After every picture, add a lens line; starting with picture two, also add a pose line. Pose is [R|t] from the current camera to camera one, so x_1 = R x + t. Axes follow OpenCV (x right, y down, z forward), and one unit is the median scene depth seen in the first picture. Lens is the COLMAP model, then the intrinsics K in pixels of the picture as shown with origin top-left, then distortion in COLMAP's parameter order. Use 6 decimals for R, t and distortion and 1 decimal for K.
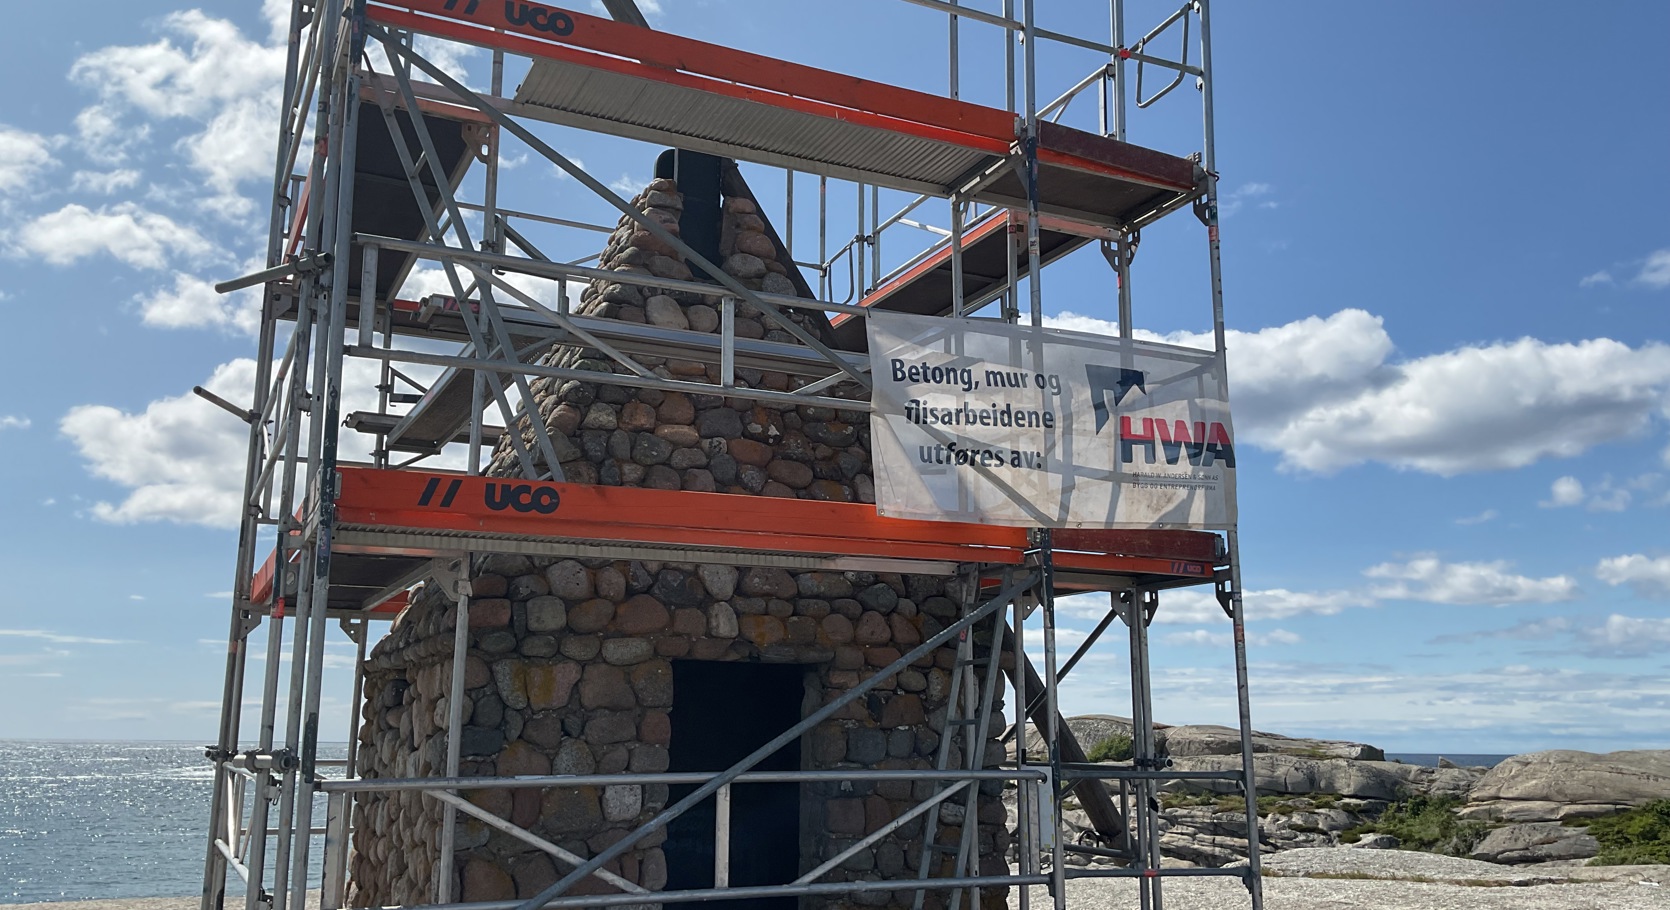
lens RADIAL K [[1422.9, 0, 835.0], [0, 1422.9, 455.0], [0, 0, 1]] dist [0.003602, -0.000458]
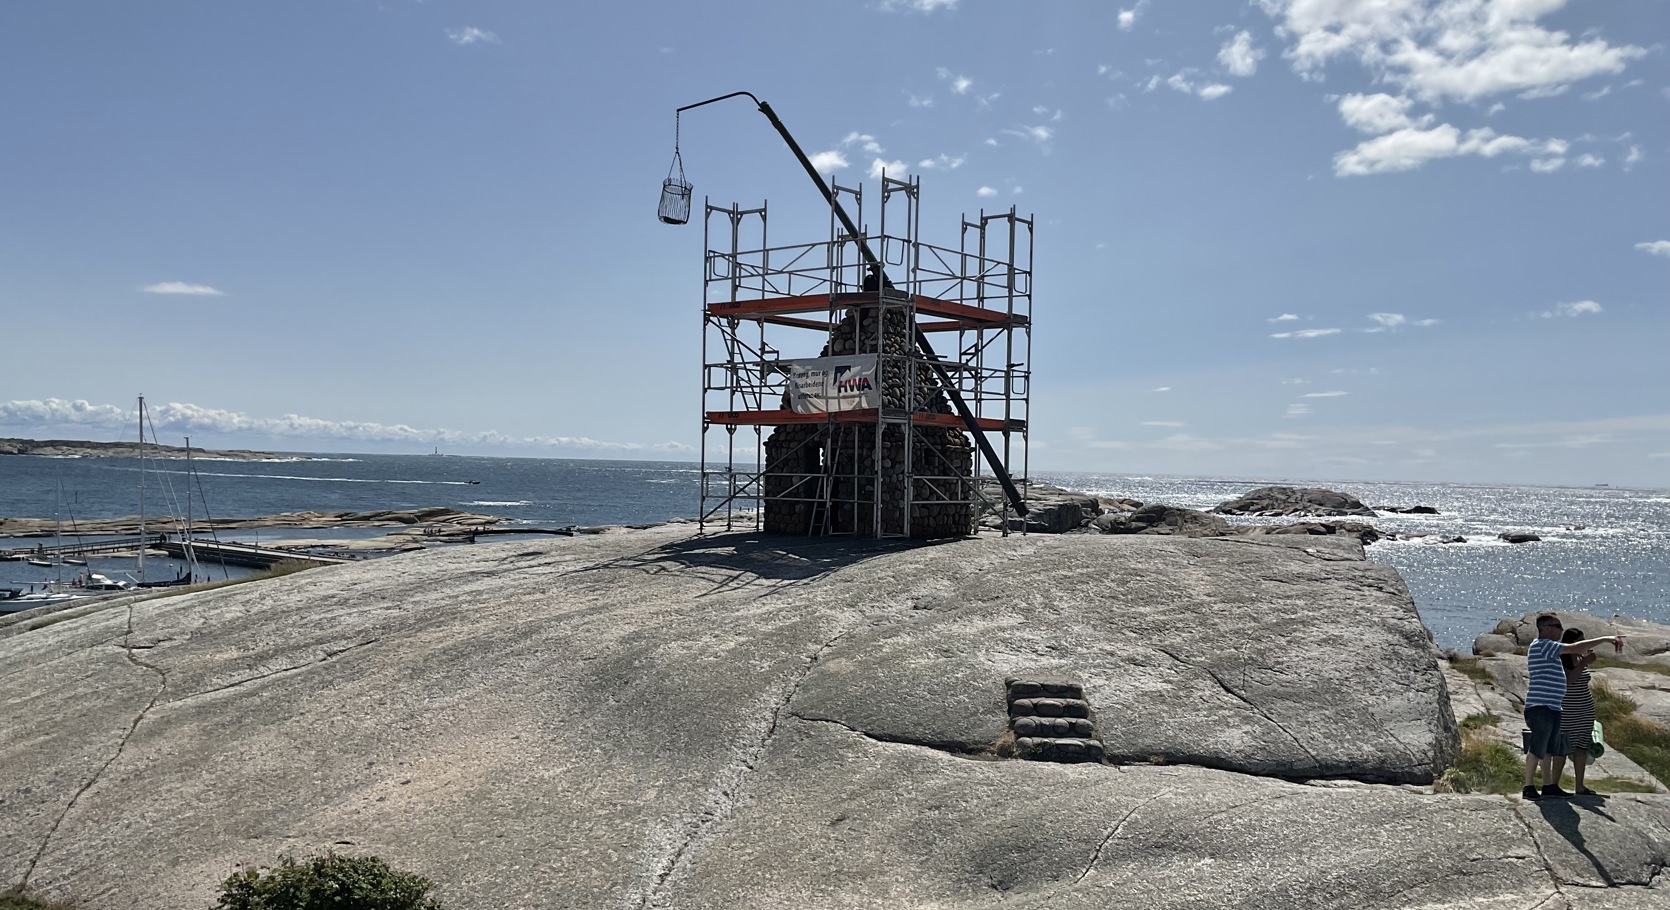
lens RADIAL K [[1397.5, 0, 839.2], [0, 1397.5, 482.5], [0, 0, 1]] dist [0.005869, 0.001408]
pose [[0.430889, 0.015310, -0.902275, 3.546997], [0.161241, 0.982460, 0.093673, -0.110794], [0.887883, -0.185846, 0.420862, -0.587746]]
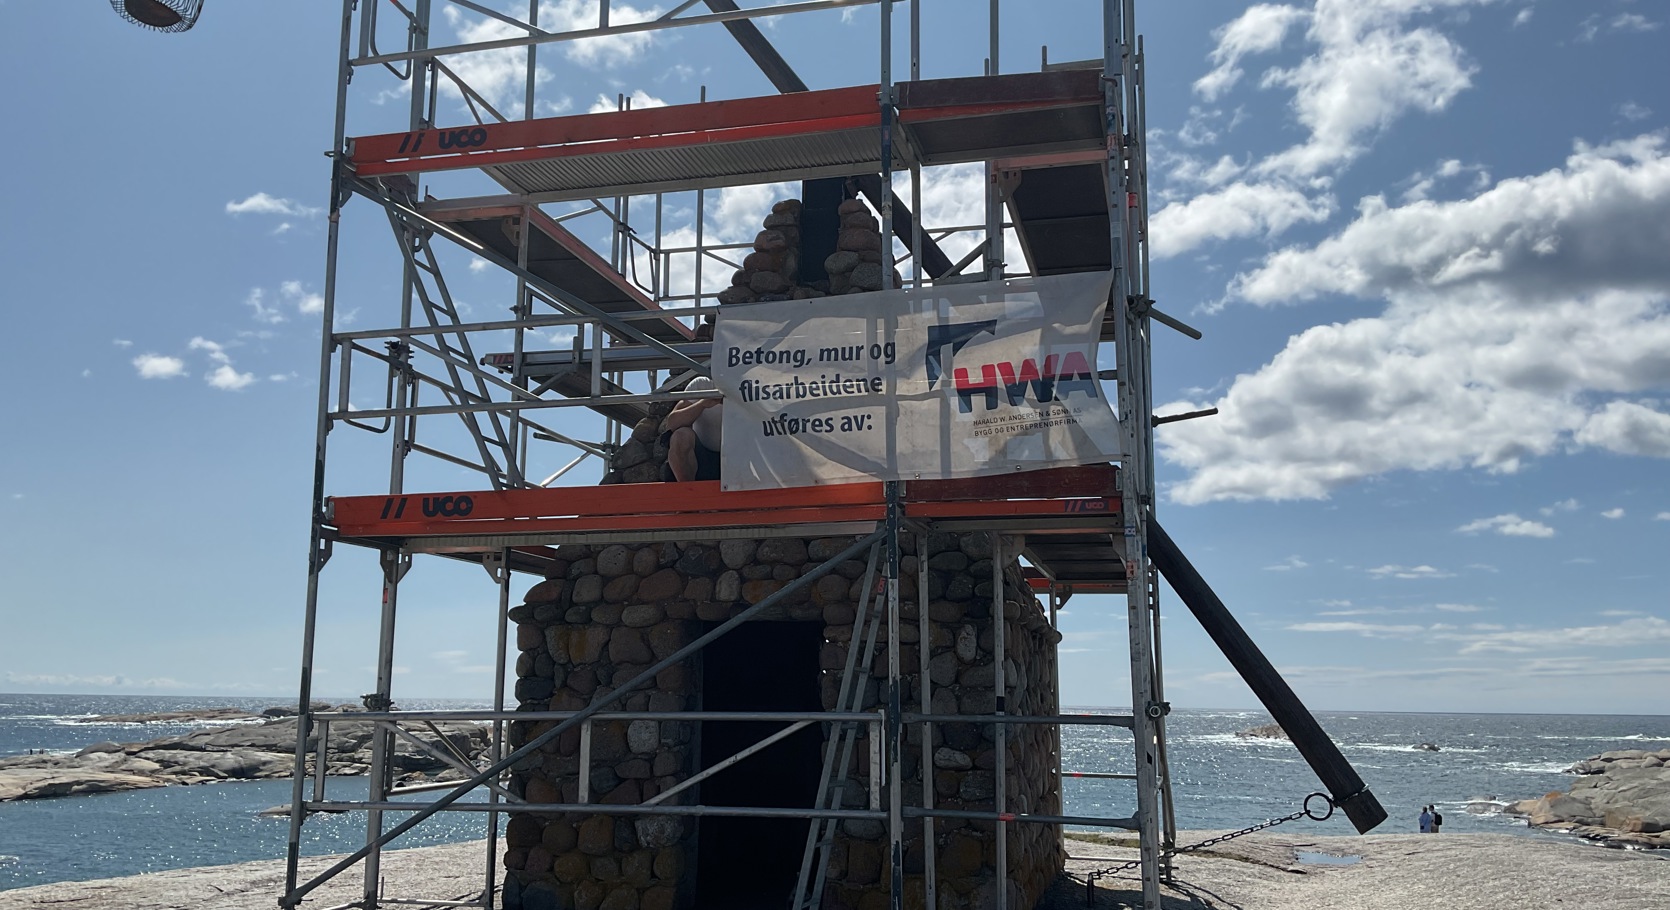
lens RADIAL K [[1397.5, 0, 839.2], [0, 1397.5, 482.5], [0, 0, 1]] dist [0.005869, 0.001408]
pose [[0.778320, -0.095147, -0.620617, 0.756348], [0.120839, 0.992672, -0.000643, 0.045935], [0.616130, -0.074494, 0.784114, 0.172870]]
